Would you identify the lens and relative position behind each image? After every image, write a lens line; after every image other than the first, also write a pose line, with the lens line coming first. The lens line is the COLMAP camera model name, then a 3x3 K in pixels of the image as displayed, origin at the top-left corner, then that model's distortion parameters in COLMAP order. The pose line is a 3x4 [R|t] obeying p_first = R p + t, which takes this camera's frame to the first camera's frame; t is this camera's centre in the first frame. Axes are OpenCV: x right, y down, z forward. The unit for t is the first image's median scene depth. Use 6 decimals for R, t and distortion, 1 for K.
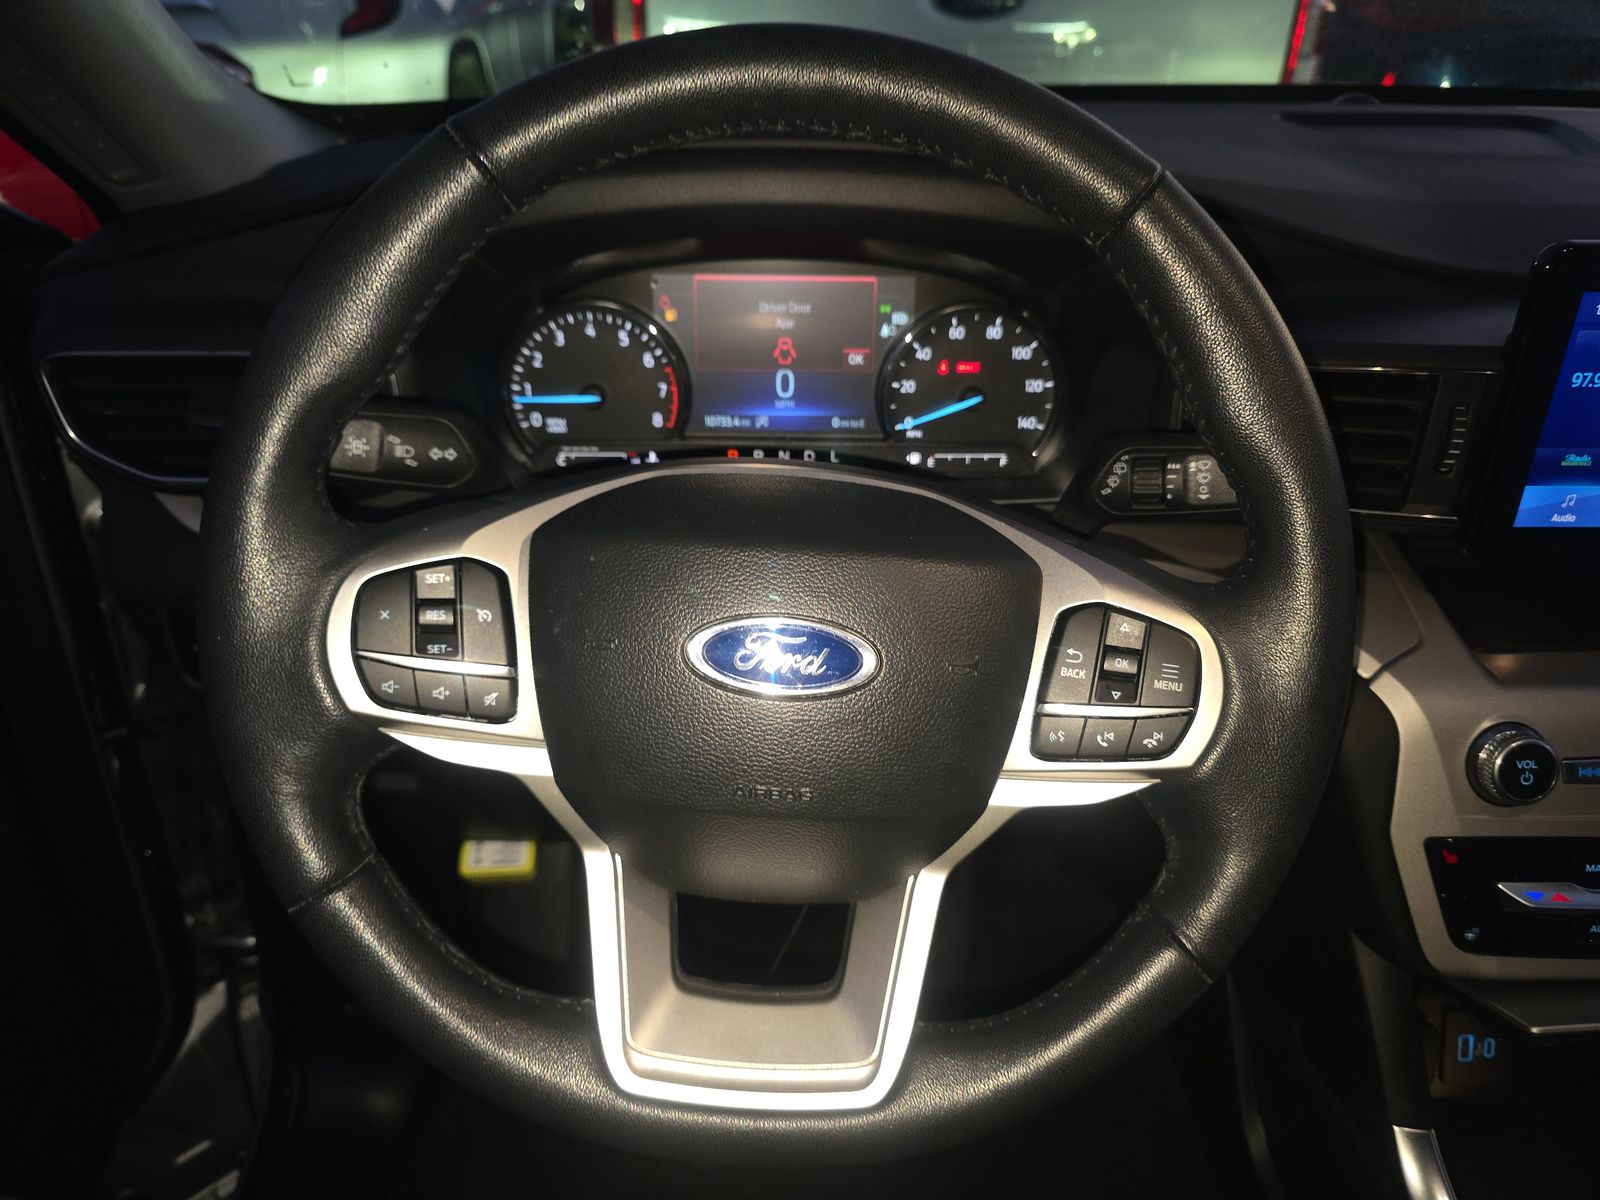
lens RADIAL K [[1070.9, 0, 817.6], [0, 1070.9, 595.2], [0, 0, 1]] dist [0.080152, -0.128688]
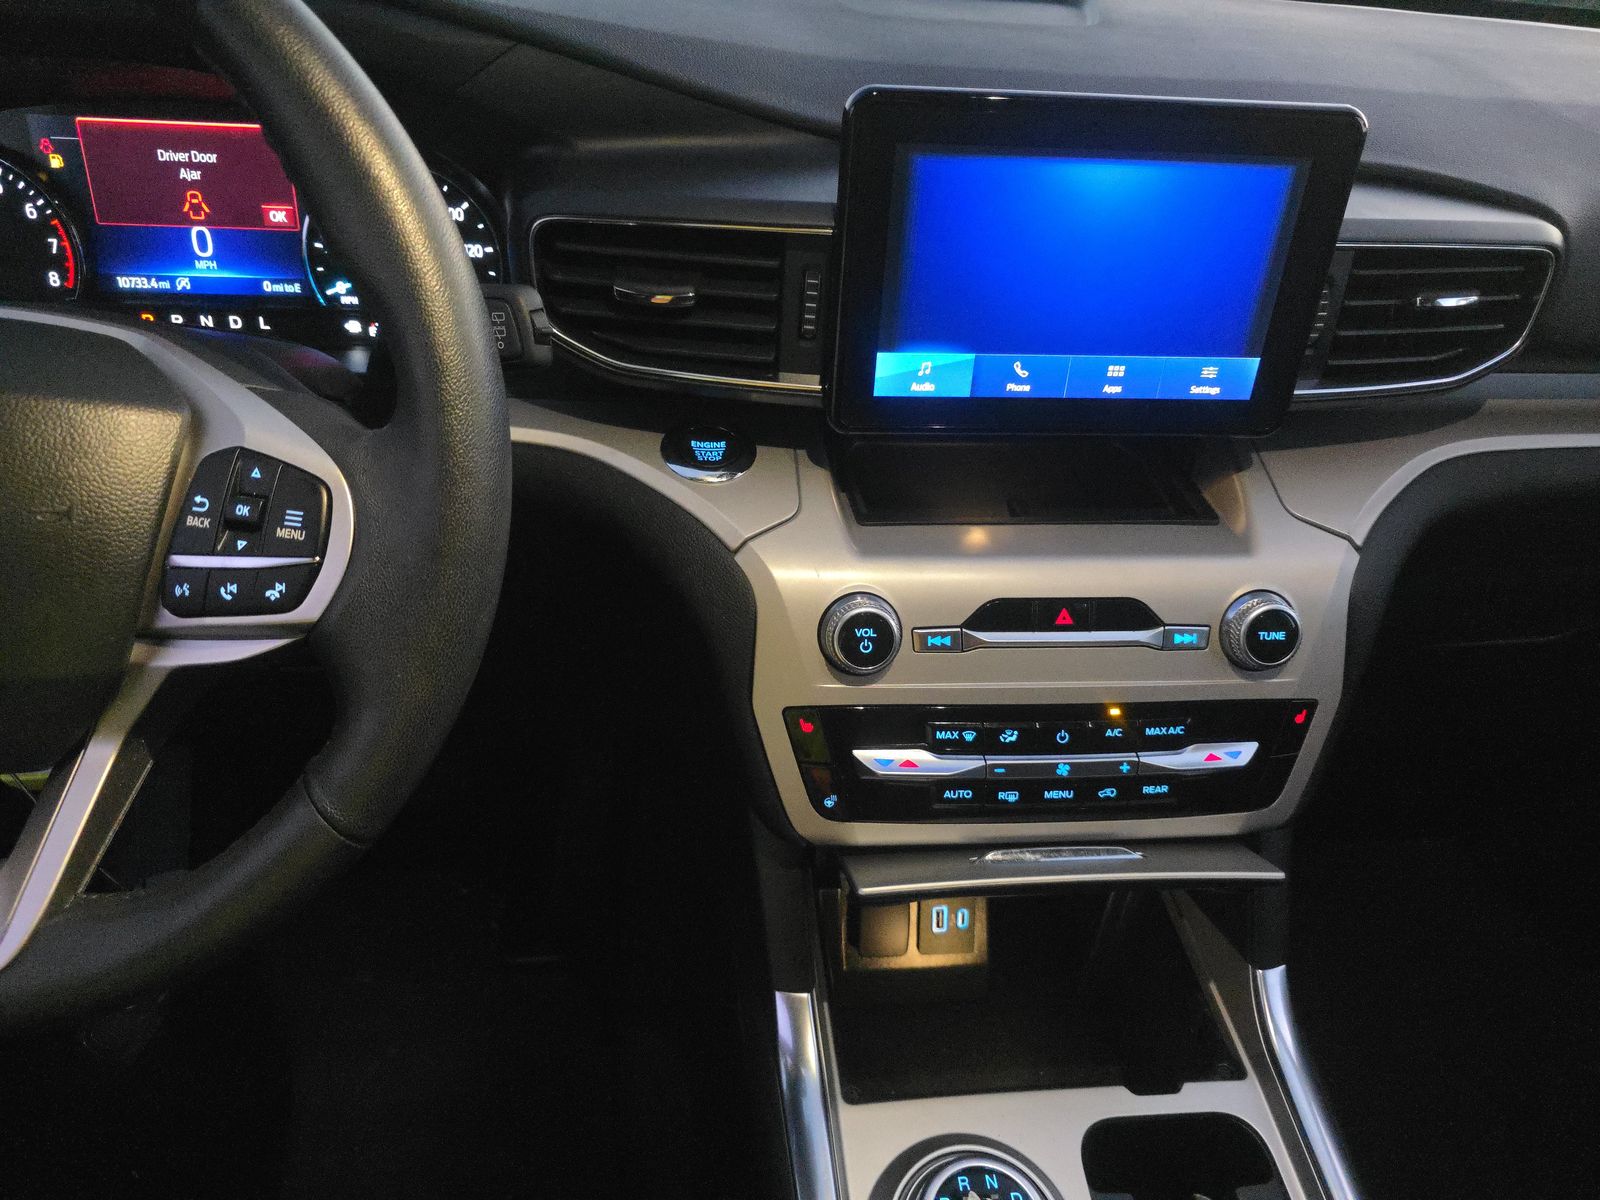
lens RADIAL K [[1072.5, 0, 800.0], [0, 1072.5, 600.0], [0, 0, 1]] dist [-0.003395, -0.007215]
pose [[0.995080, -0.006301, 0.098875, 0.398474], [-0.001016, 0.997274, 0.073776, 0.042598], [-0.099070, -0.073513, 0.992361, 0.015873]]
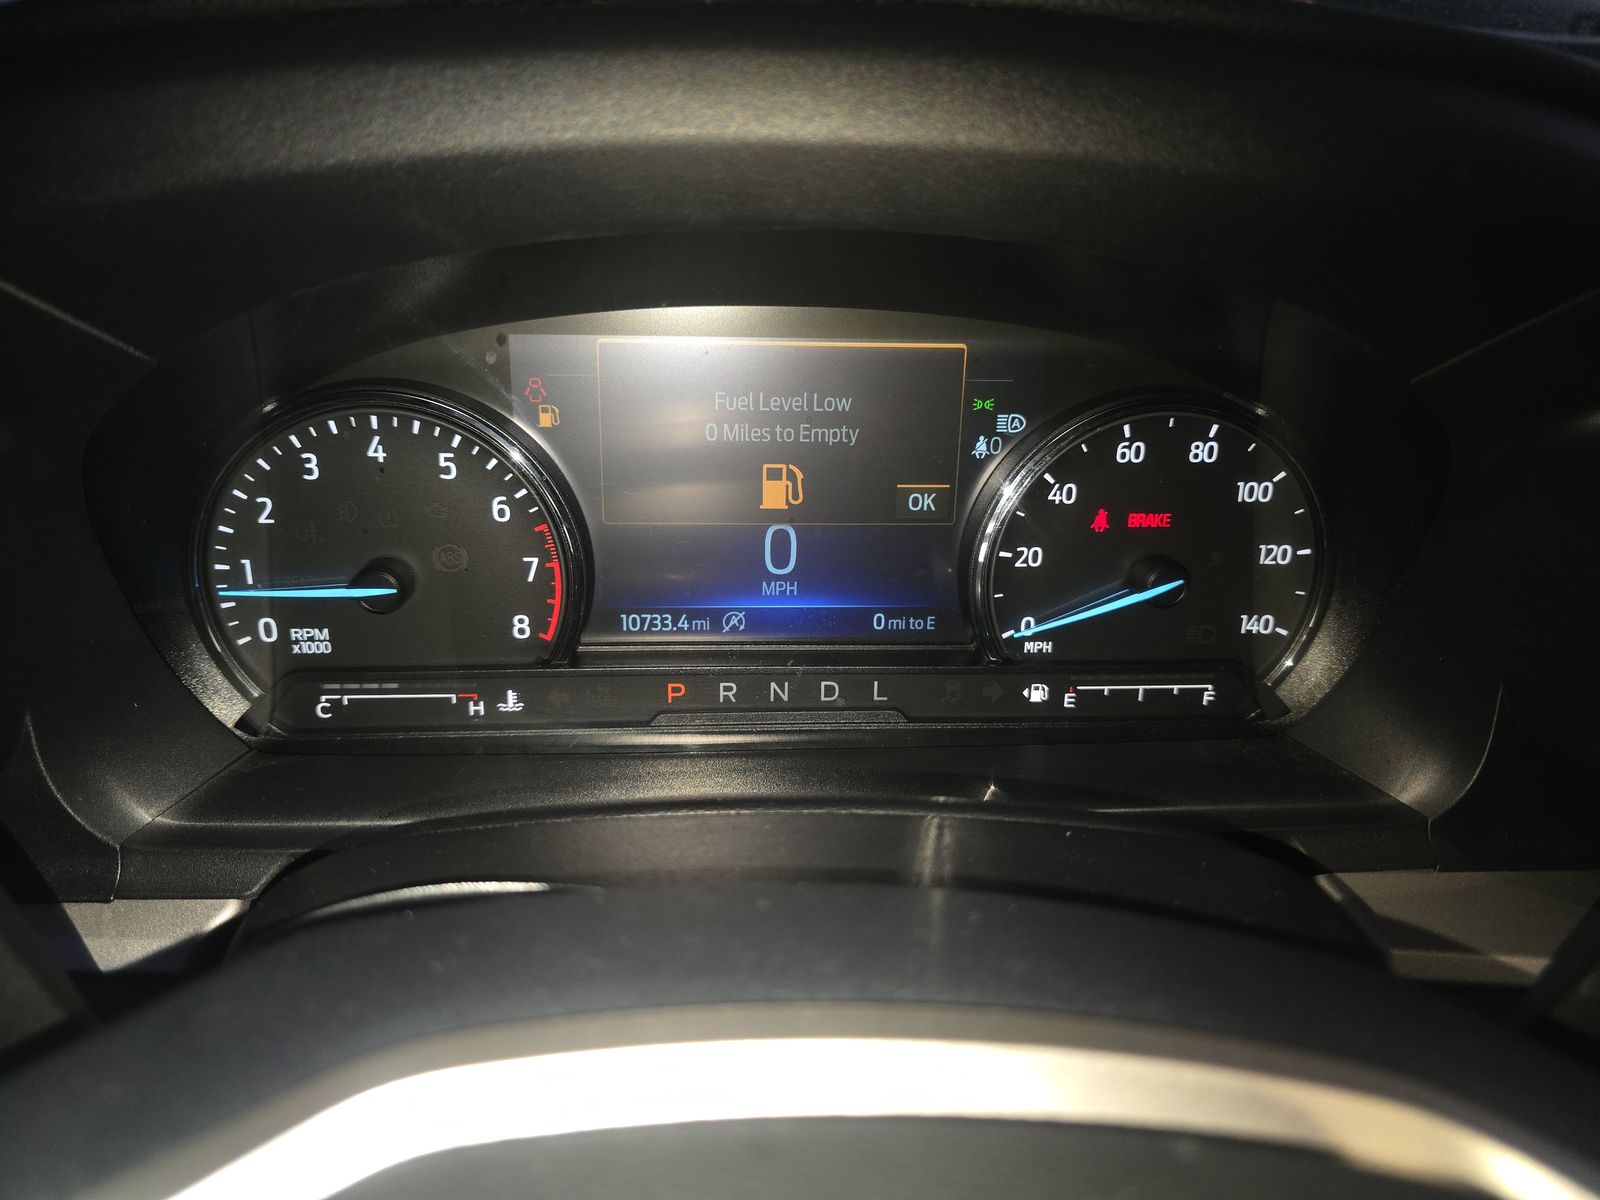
lens RADIAL K [[1072.5, 0, 800.0], [0, 1072.5, 600.0], [0, 0, 1]] dist [-0.003395, -0.007215]
pose [[0.998826, -0.007418, 0.047867, -0.046667], [0.010440, 0.997947, -0.063192, -0.145721], [-0.047300, 0.063617, 0.996853, 0.517316]]
